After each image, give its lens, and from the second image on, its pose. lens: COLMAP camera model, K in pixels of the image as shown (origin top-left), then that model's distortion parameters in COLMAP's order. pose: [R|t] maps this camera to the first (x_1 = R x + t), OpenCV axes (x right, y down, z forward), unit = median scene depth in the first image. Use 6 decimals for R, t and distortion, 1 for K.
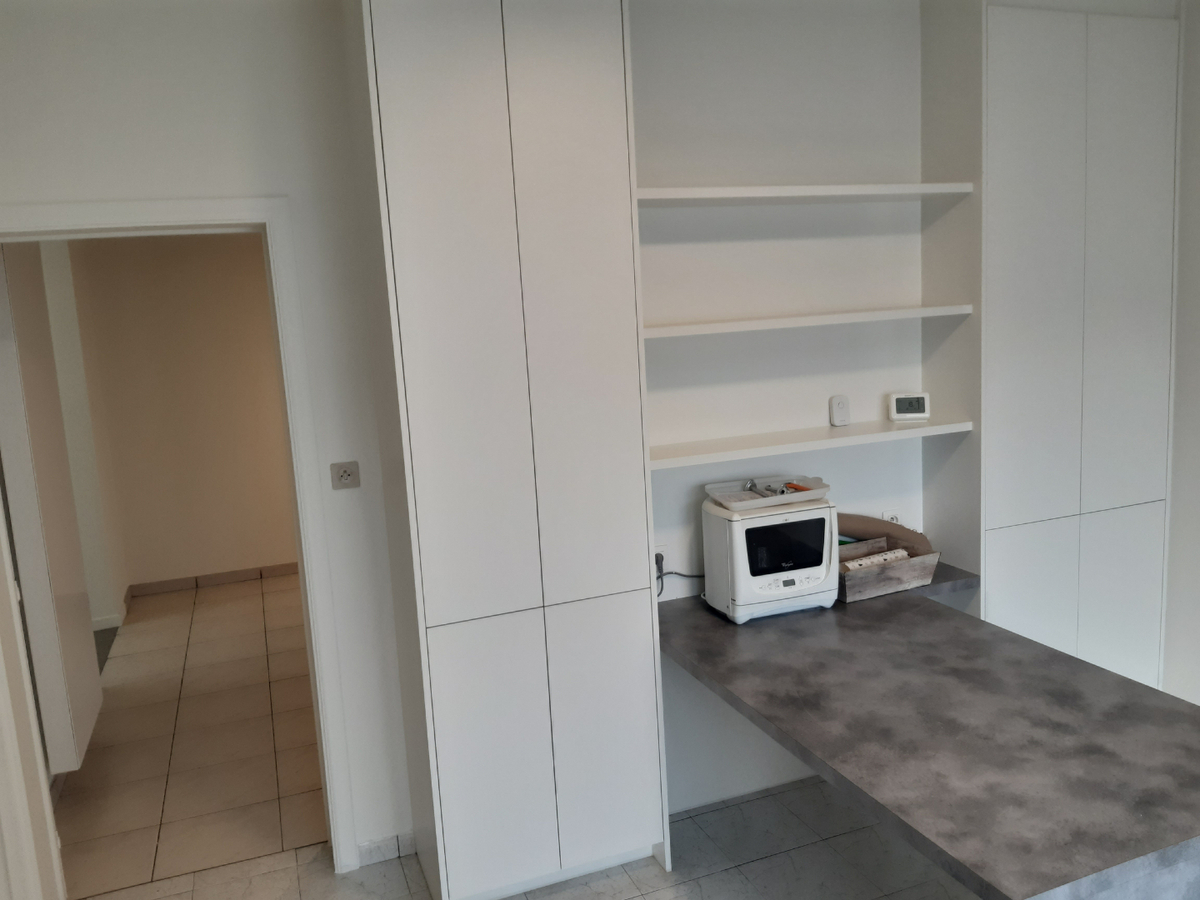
lens RADIAL K [[940.4, 0, 614.3], [0, 940.4, 438.8], [0, 0, 1]] dist [0.085134, -0.160092]
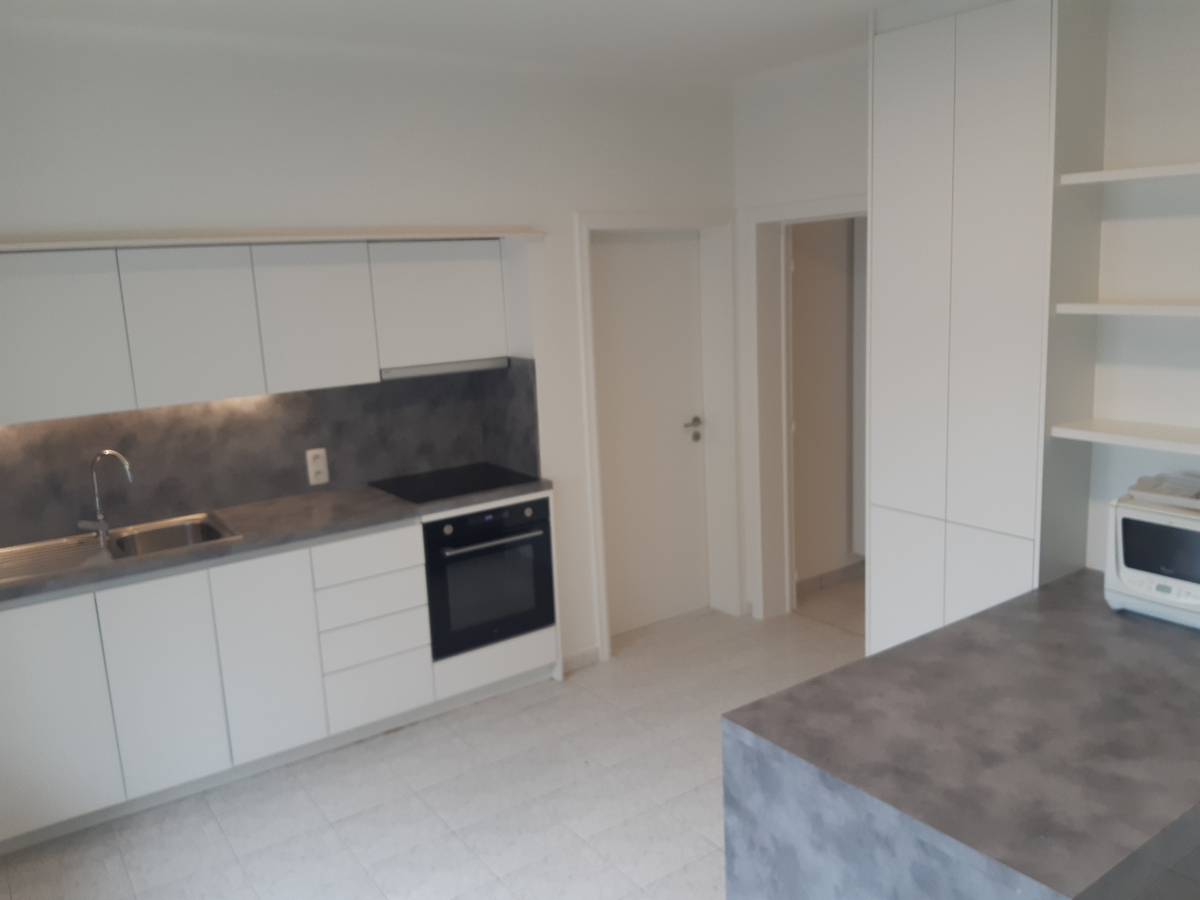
lens RADIAL K [[940.4, 0, 614.3], [0, 940.4, 438.8], [0, 0, 1]] dist [0.085134, -0.160092]
pose [[0.248520, 0.218017, -0.943772, 1.230784], [-0.108660, 0.974465, 0.196494, -0.162427], [0.962513, 0.053718, 0.265864, 0.287300]]
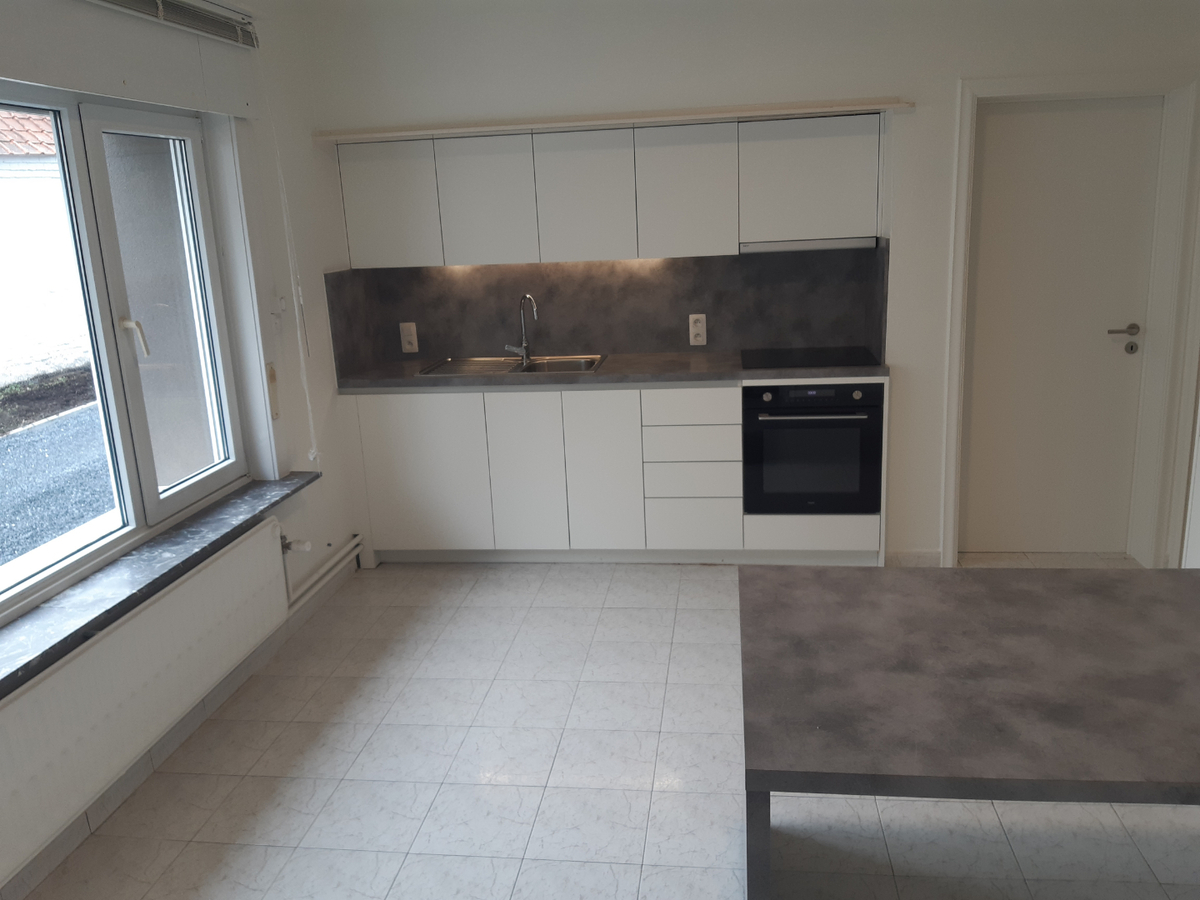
lens RADIAL K [[940.4, 0, 614.3], [0, 940.4, 438.8], [0, 0, 1]] dist [0.085134, -0.160092]
pose [[-0.469381, 0.282299, -0.836653, 1.271642], [-0.057212, 0.935803, 0.347851, -0.176474], [0.881140, 0.211141, -0.423097, 1.026175]]
